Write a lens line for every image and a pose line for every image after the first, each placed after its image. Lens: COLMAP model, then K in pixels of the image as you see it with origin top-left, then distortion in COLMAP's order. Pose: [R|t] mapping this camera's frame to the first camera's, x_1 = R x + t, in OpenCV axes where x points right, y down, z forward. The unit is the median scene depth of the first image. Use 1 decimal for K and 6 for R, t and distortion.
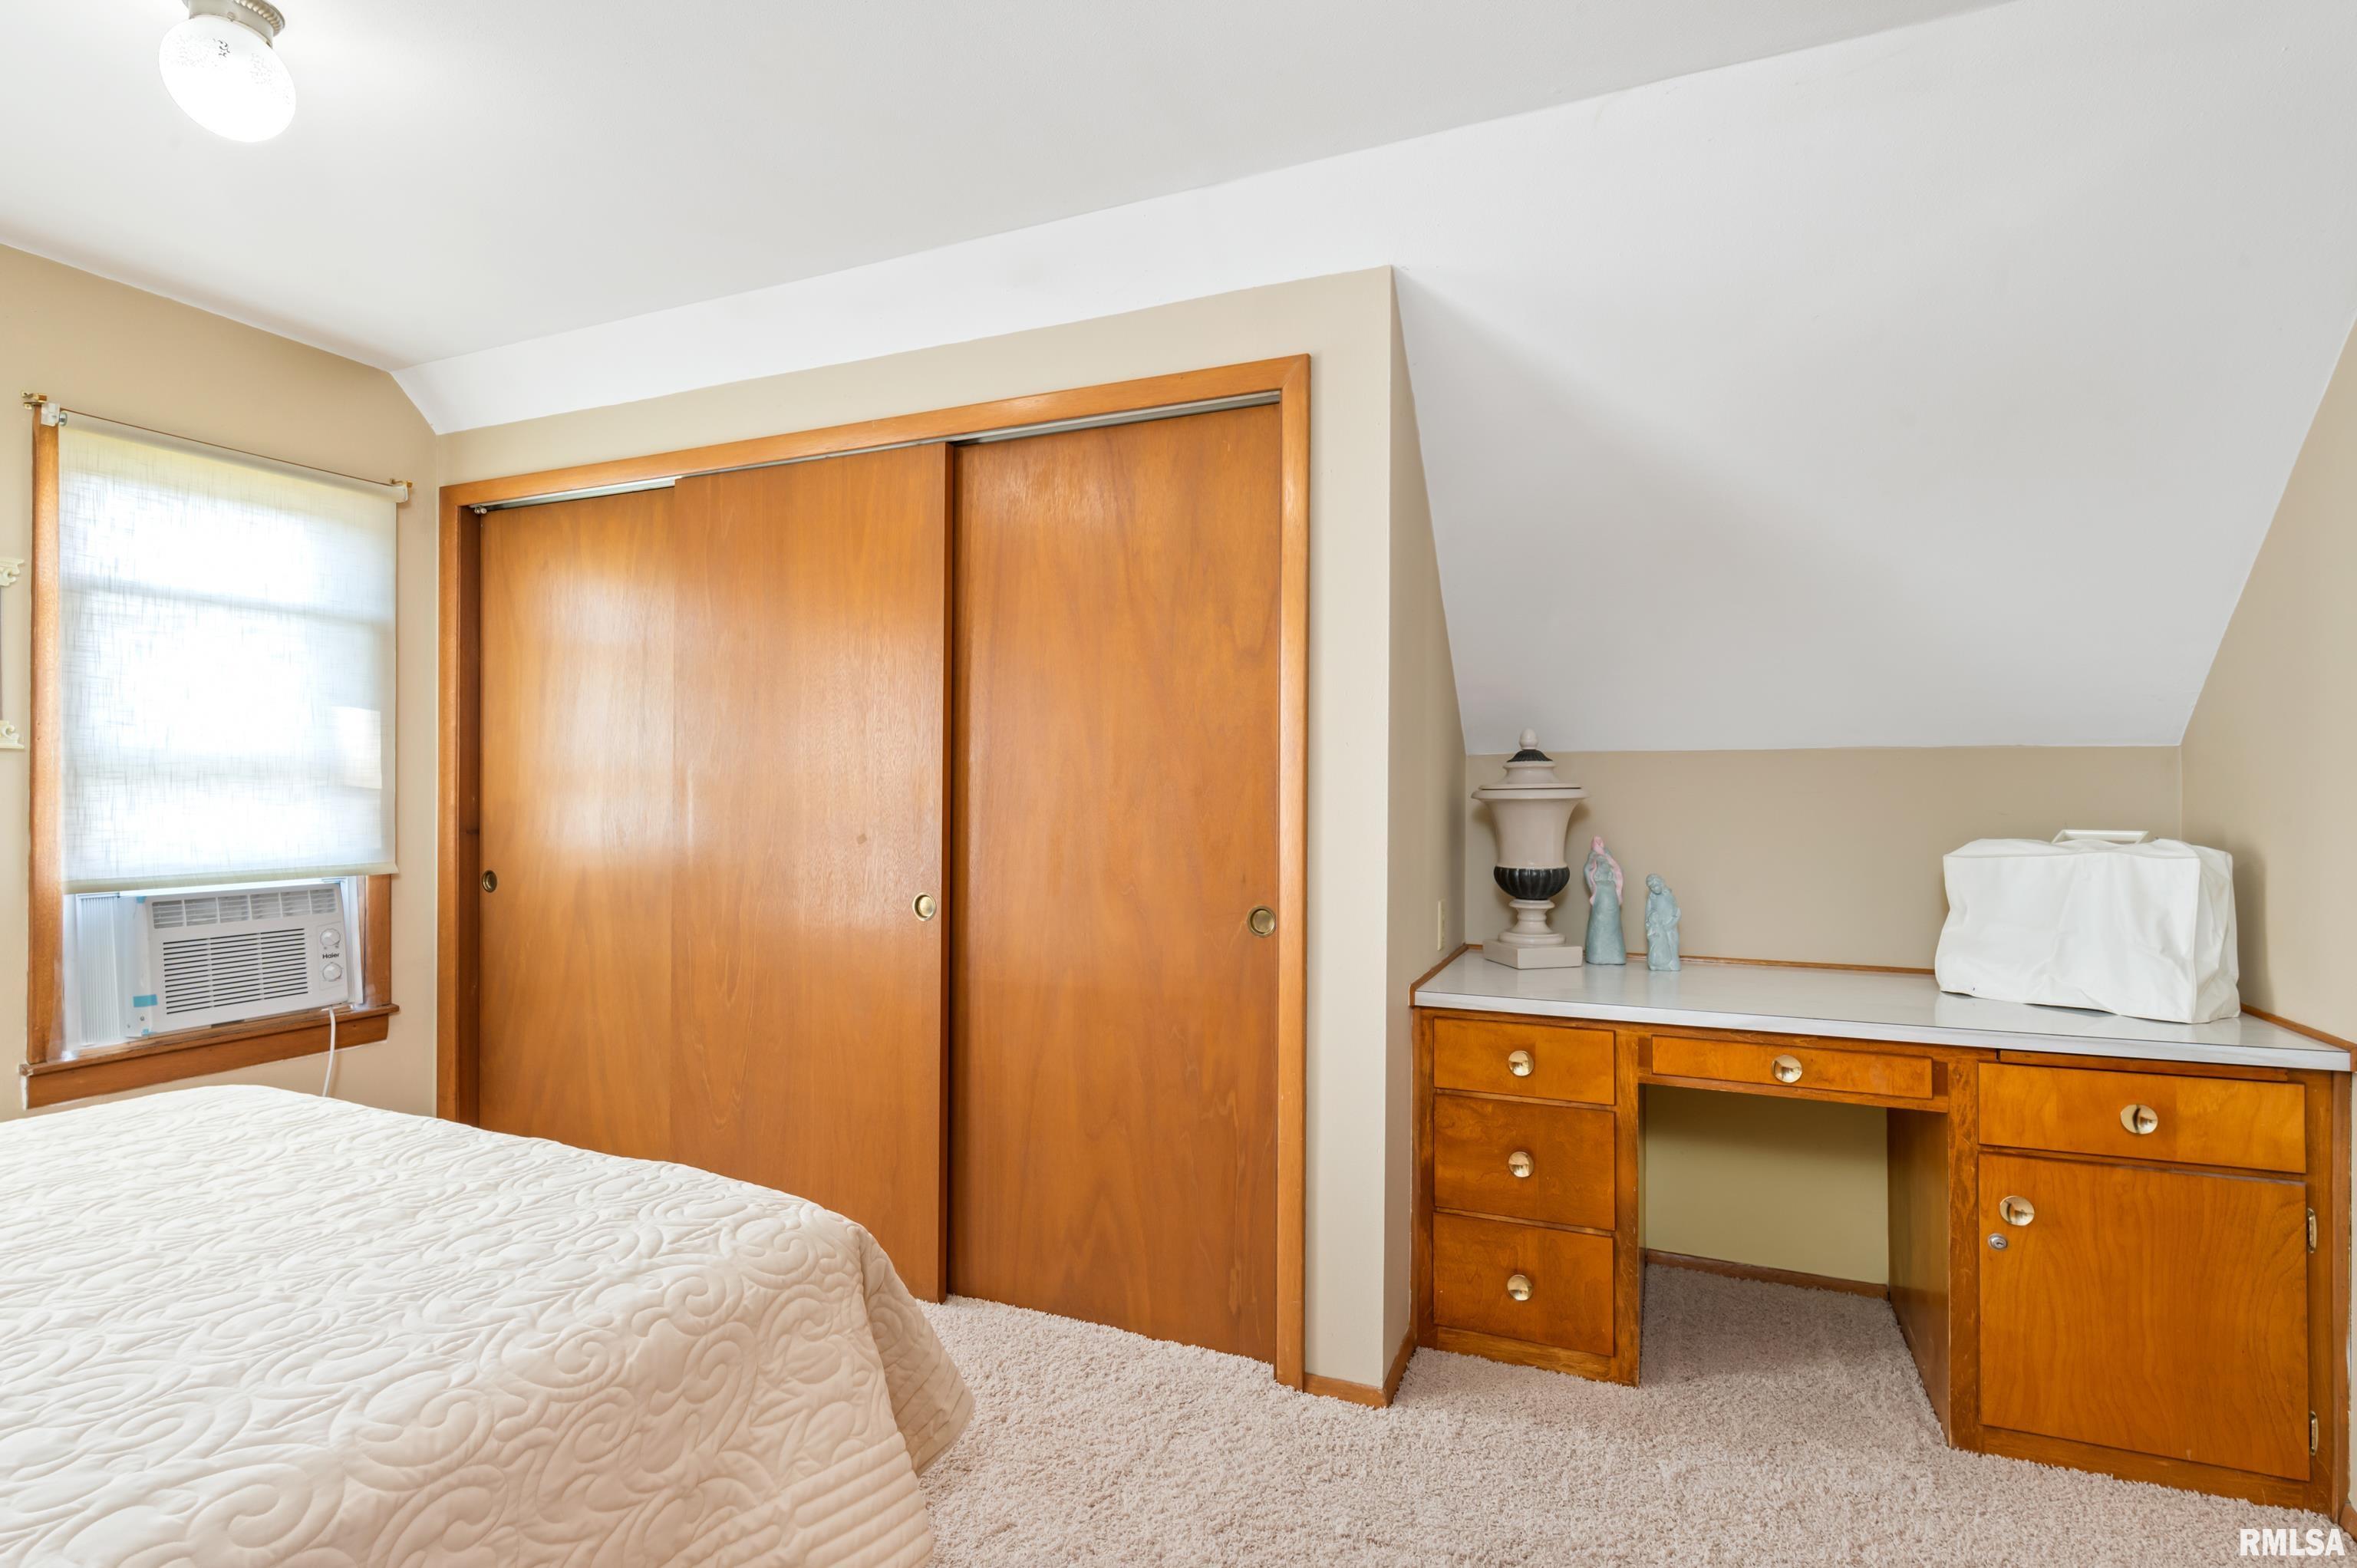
lens RADIAL K [[1117.5, 0, 1187.4], [0, 1117.5, 784.2], [0, 0, 1]] dist [-0.001619, -0.001538]
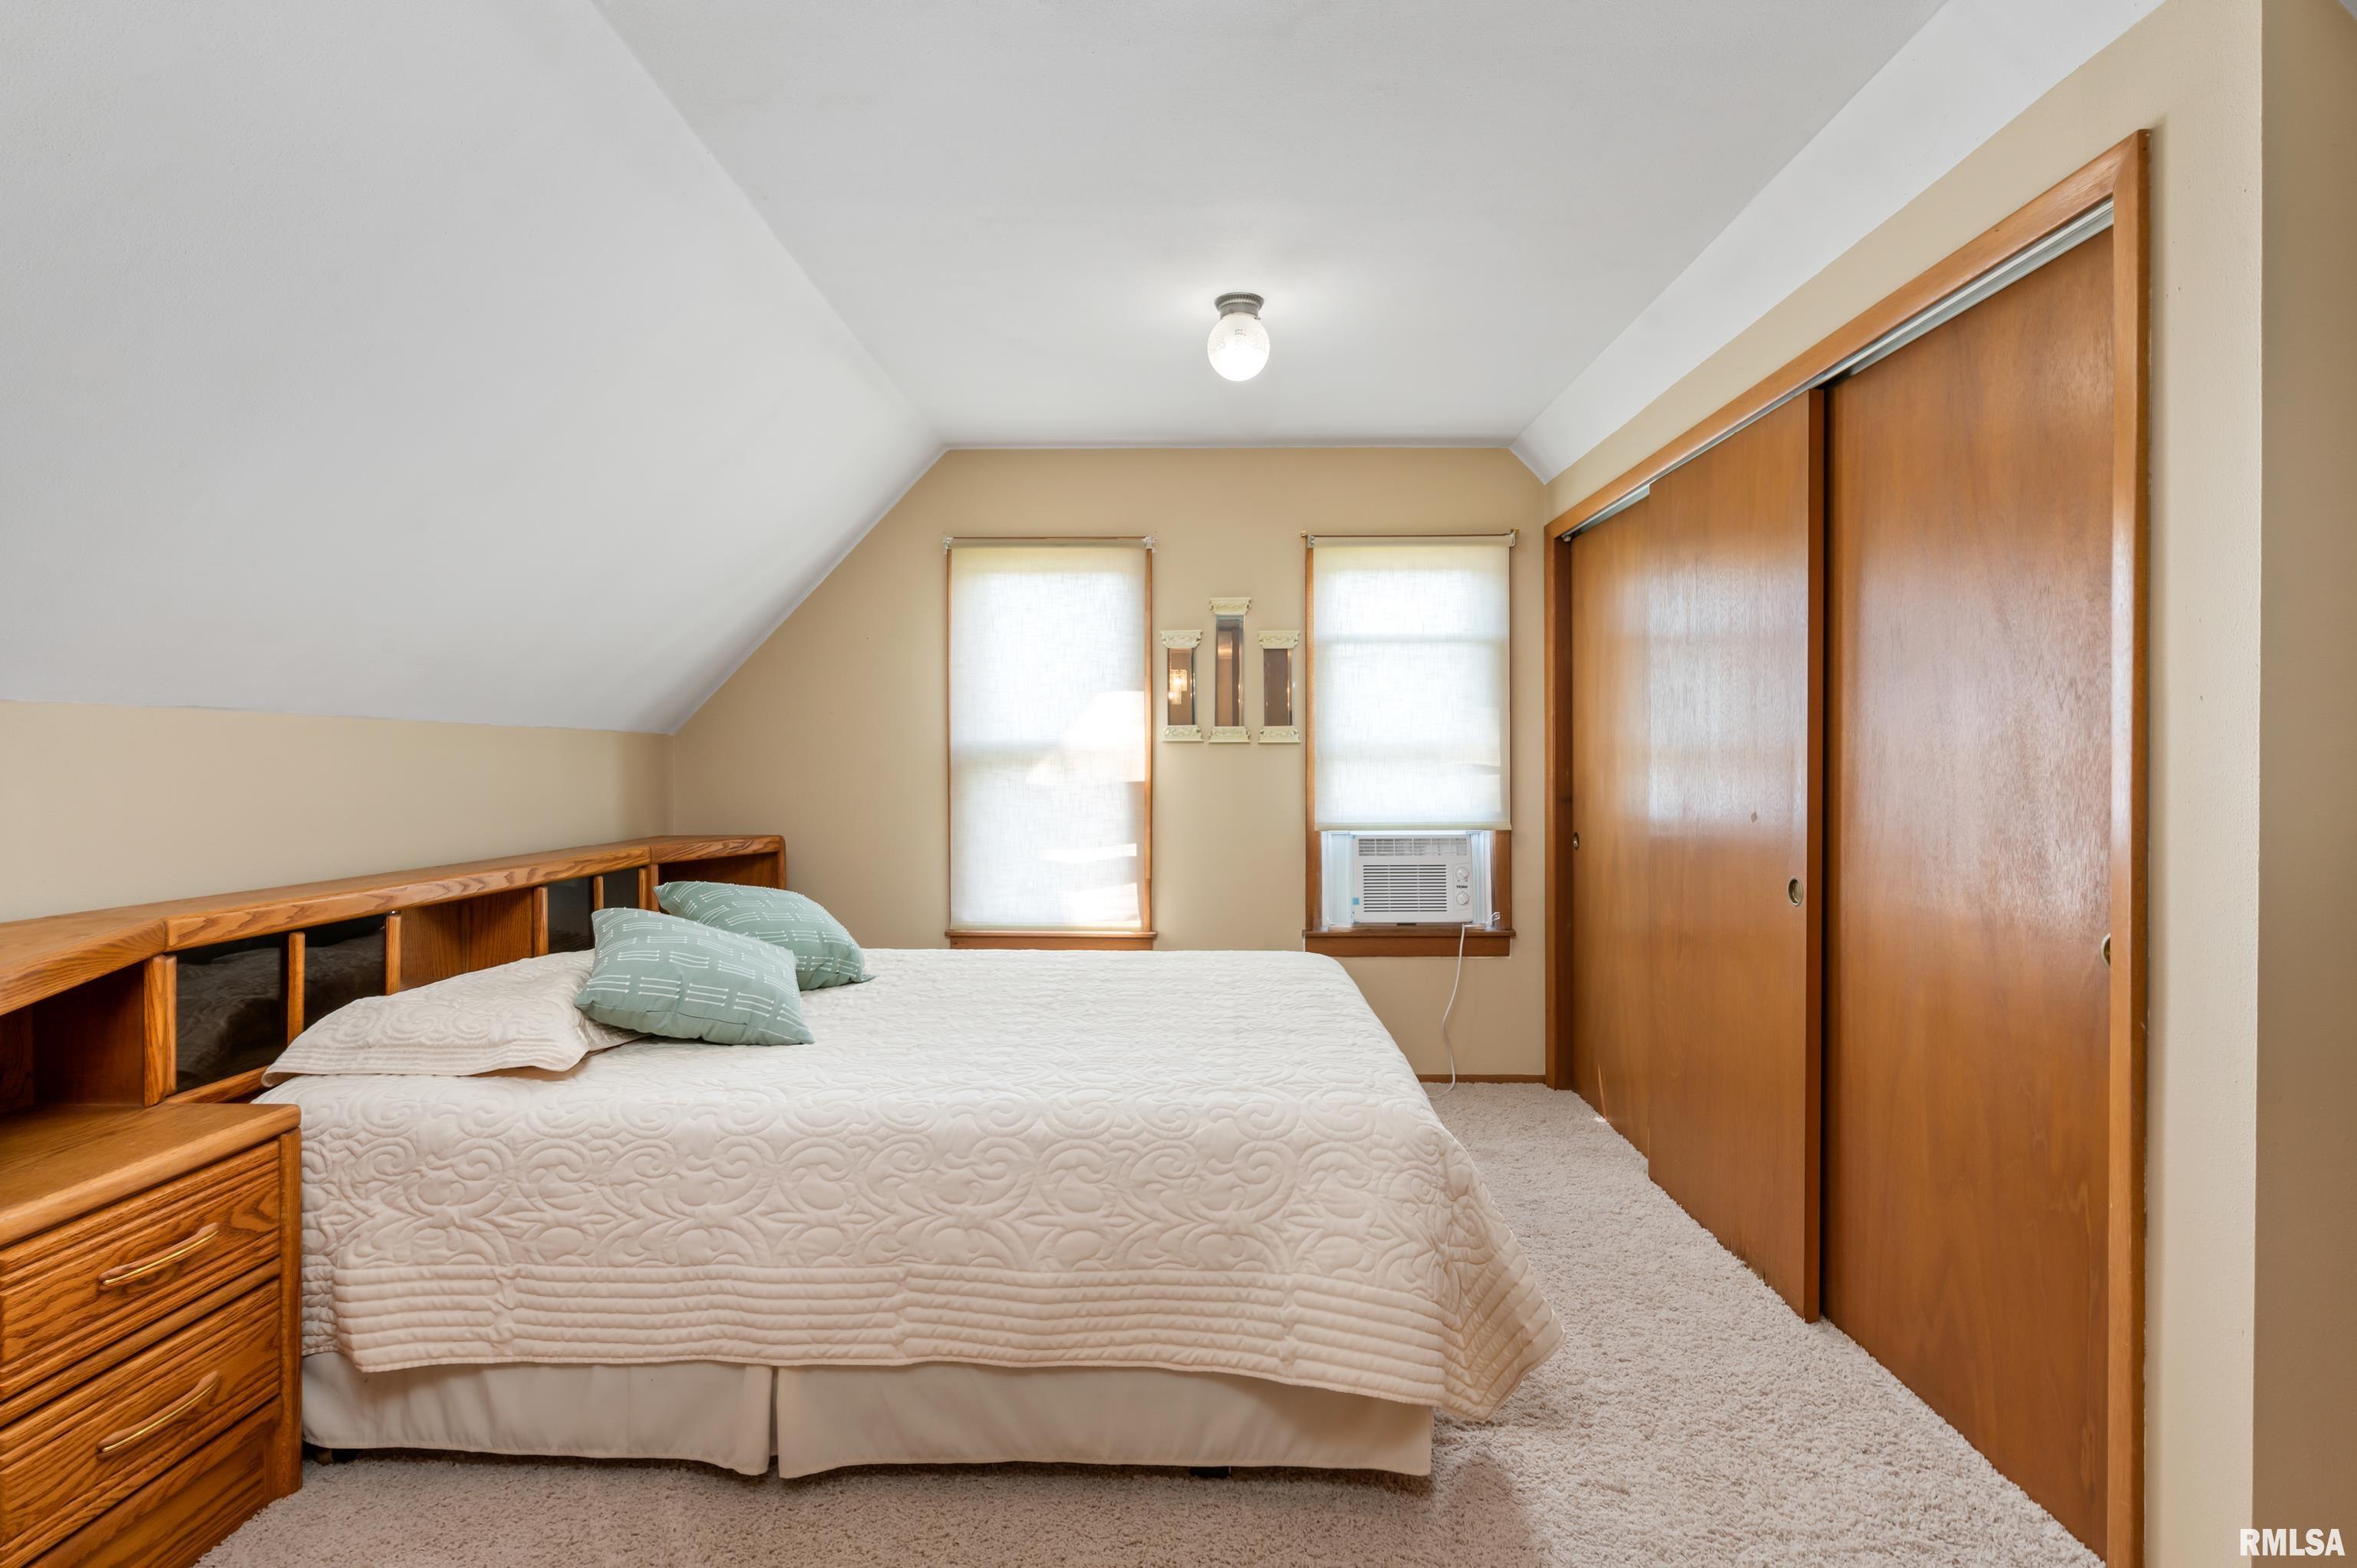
lens RADIAL K [[1117.5, 0, 1193.0], [0, 1117.5, 778.9], [0, 0, 1]] dist [-0.001619, -0.001538]
pose [[0.397429, 0.008881, -0.917590, 0.460833], [0.007077, 0.999894, 0.012743, 0.000299], [0.917606, -0.011558, 0.397324, 0.184532]]
